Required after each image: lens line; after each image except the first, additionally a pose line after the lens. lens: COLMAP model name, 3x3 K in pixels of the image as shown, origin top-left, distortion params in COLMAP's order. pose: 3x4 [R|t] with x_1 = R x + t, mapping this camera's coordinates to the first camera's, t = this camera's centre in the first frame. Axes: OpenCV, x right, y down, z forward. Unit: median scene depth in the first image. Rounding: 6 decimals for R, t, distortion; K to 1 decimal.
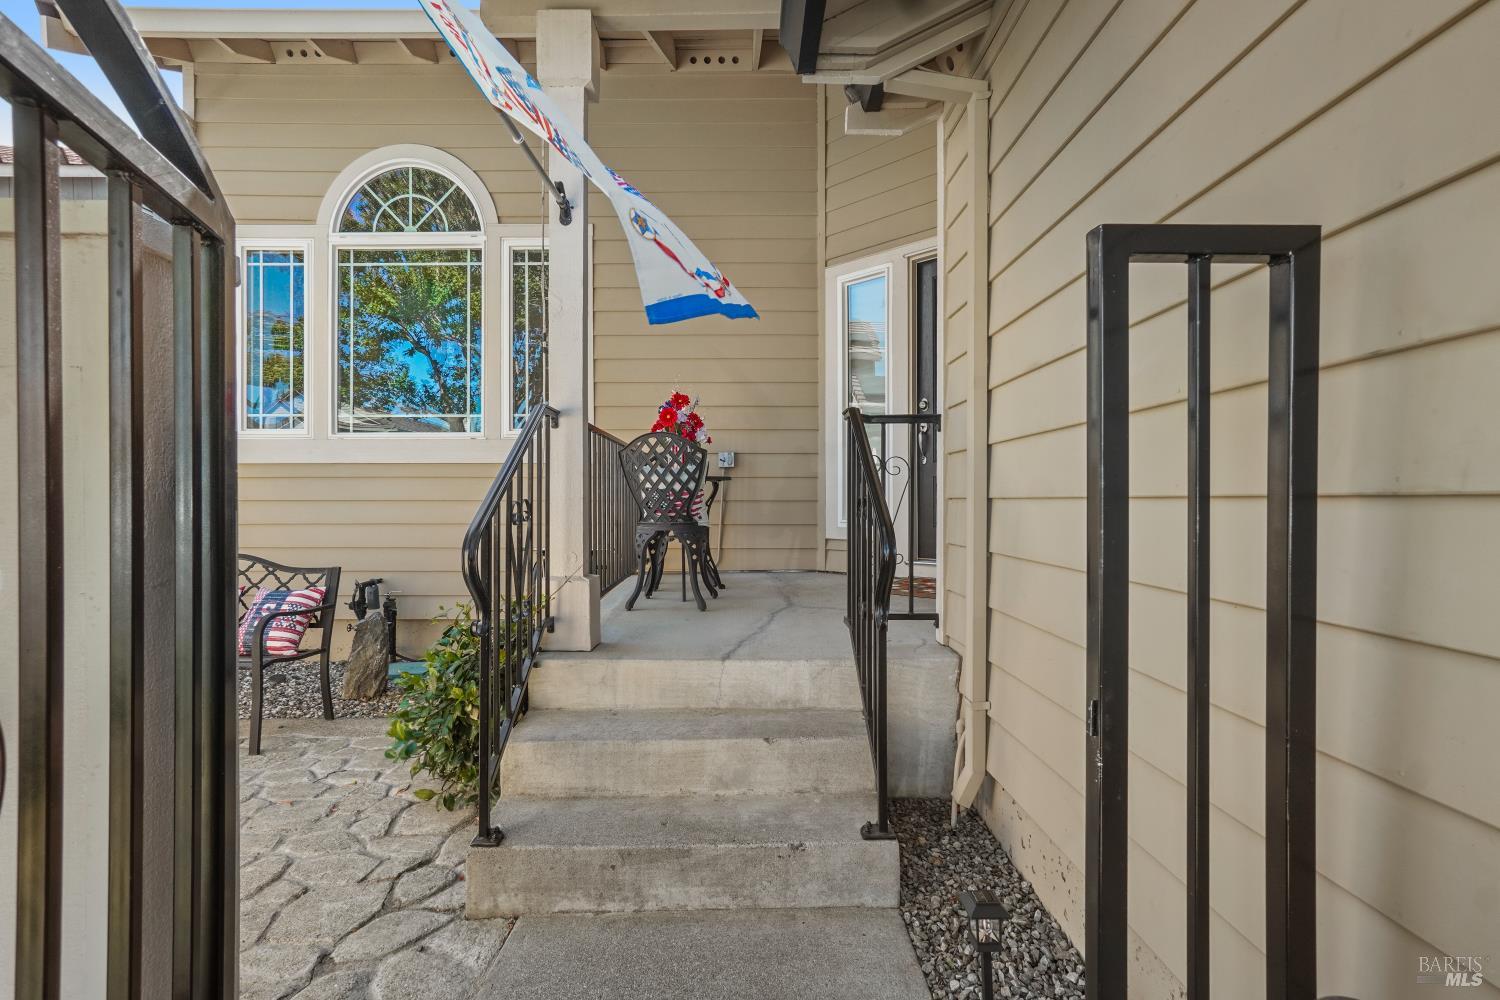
lens RADIAL K [[633.5, 0, 748.8], [0, 633.5, 509.4], [0, 0, 1]] dist [0.000619, 0.000248]
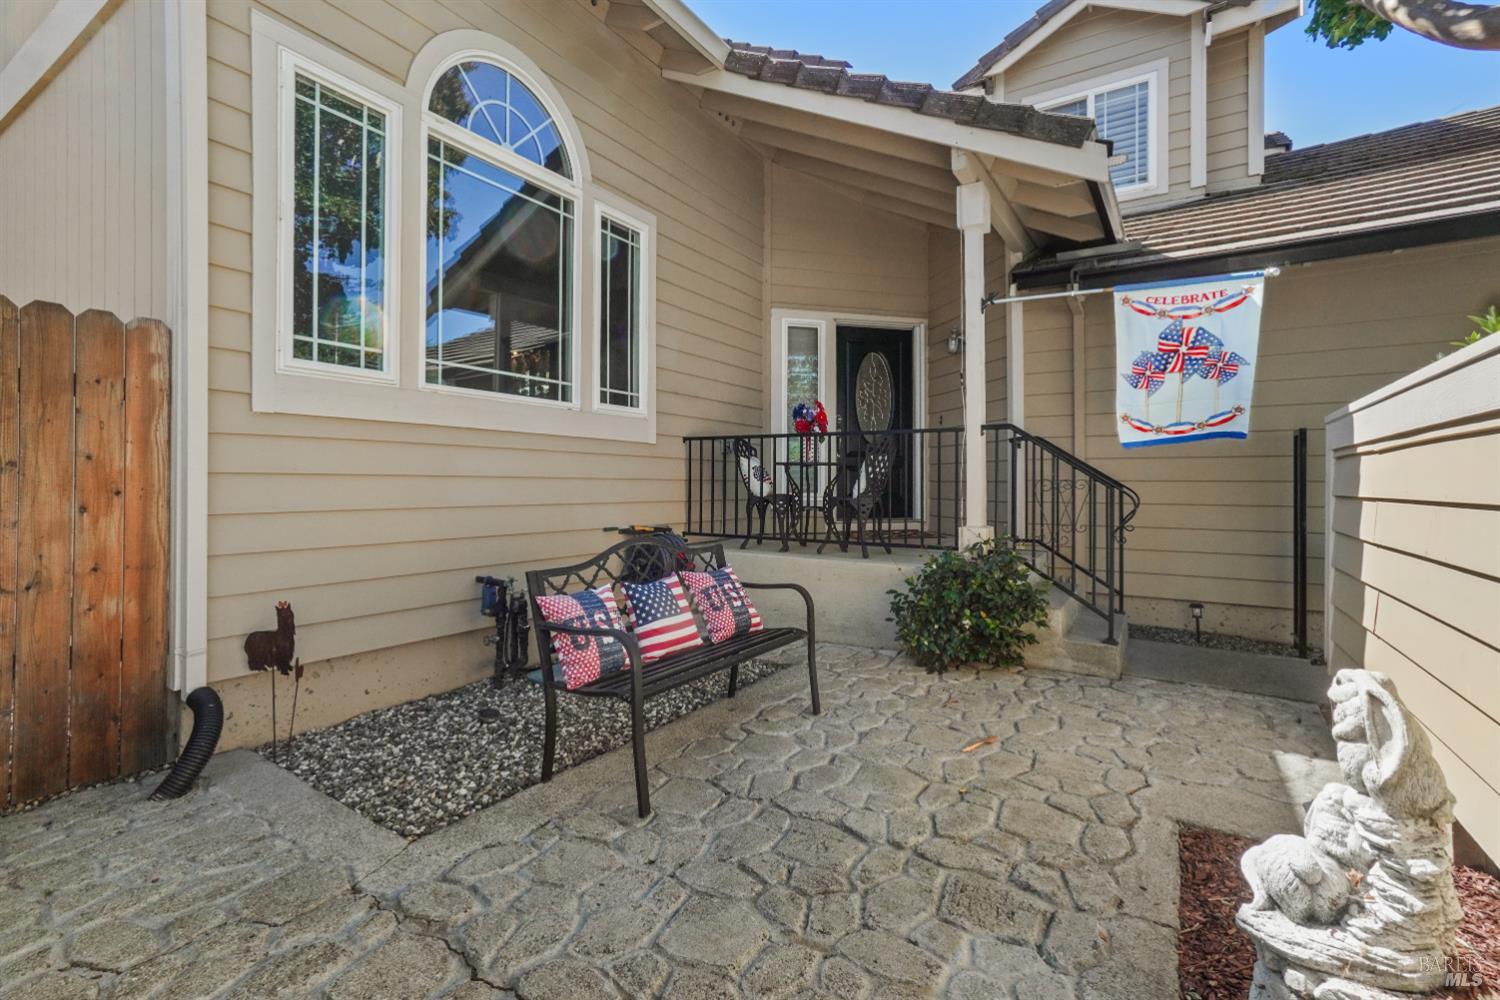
lens RADIAL K [[688.4, 0, 742.8], [0, 688.4, 481.3], [0, 0, 1]] dist [-0.000643, 0.000227]
pose [[0.535434, 0.006697, 0.844551, -1.131720], [-0.002086, 0.999976, -0.006607, -0.003253], [-0.844575, 0.001776, 0.535435, 0.267530]]
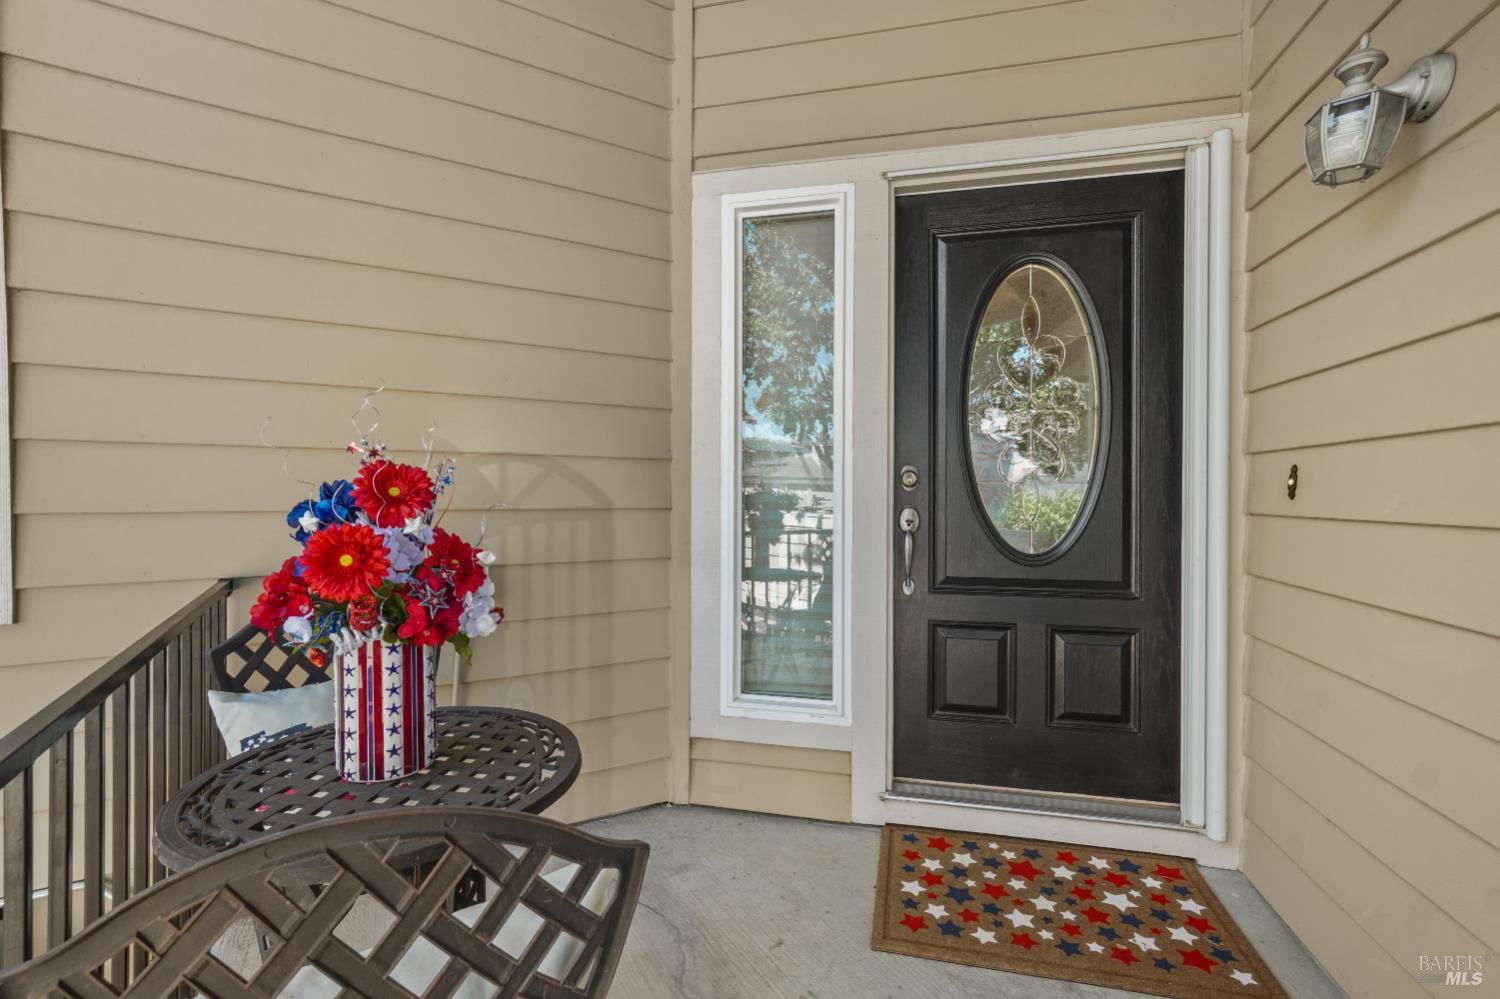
lens RADIAL K [[673.7, 0, 750.0], [0, 673.7, 499.5], [0, 0, 1]] dist [0.000587, 0.001209]
pose [[0.863350, 0.002592, 0.504599, -0.096909], [-0.004327, 0.999988, 0.002265, -0.134137], [-0.504588, -0.004139, 0.863351, 0.530714]]
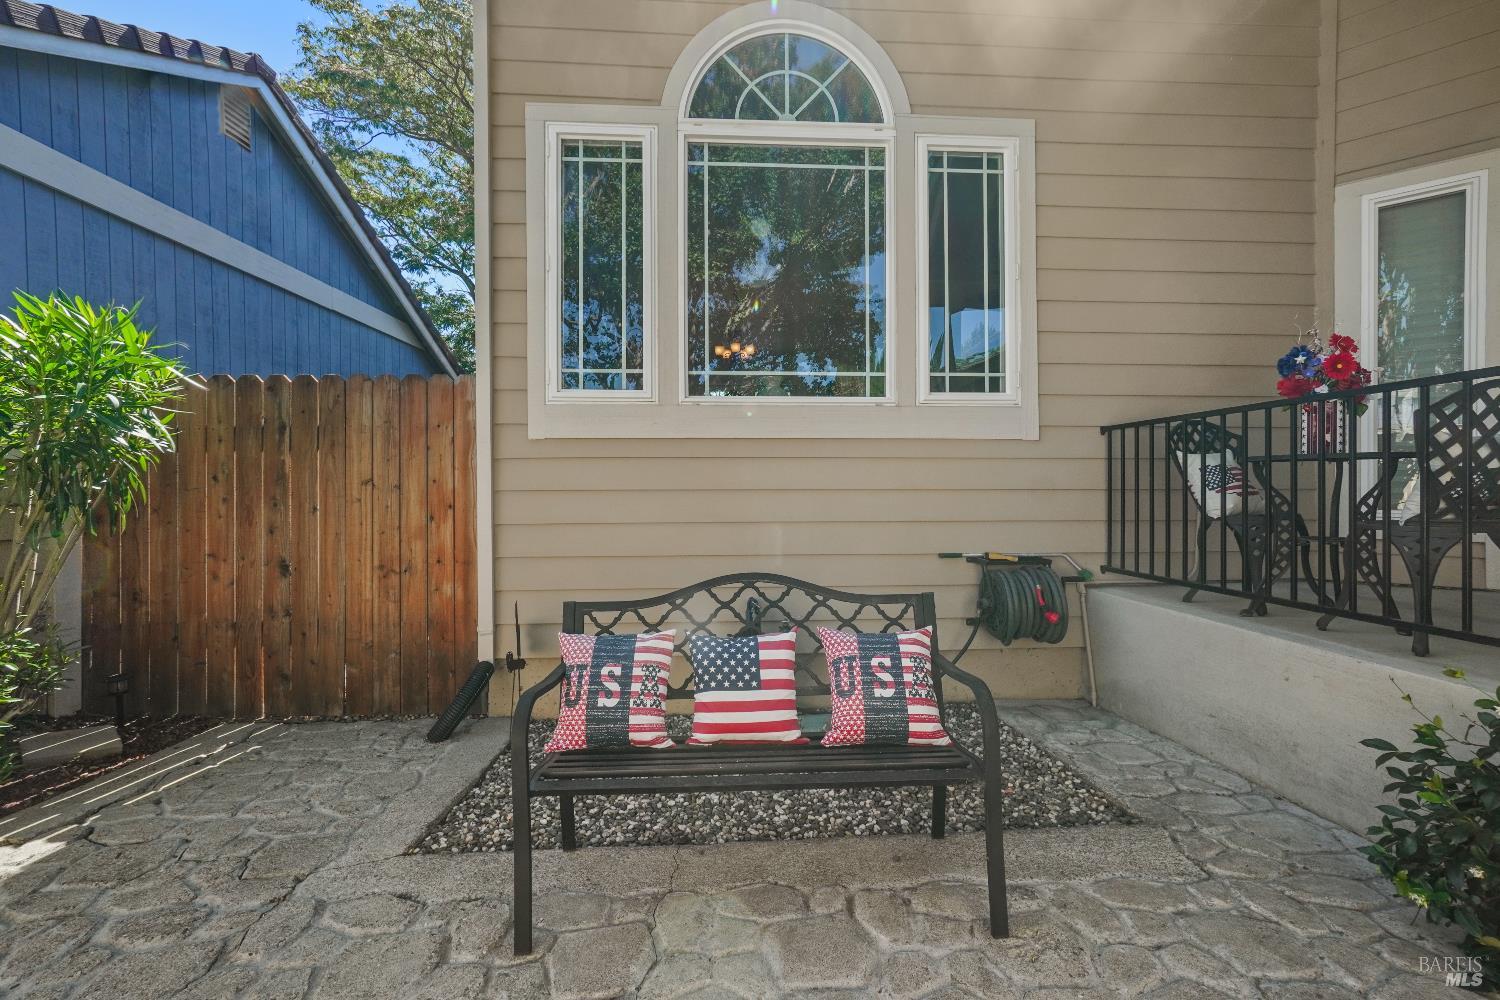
lens RADIAL K [[644.4, 0, 750.0], [0, 644.4, 500.0], [0, 0, 1]] dist [-0.000726, 0.000659]
pose [[0.997790, -0.002437, 0.066408, -0.632589], [0.002446, 0.999997, -0.000047, -0.002387], [-0.066408, 0.000209, 0.997793, 0.265141]]
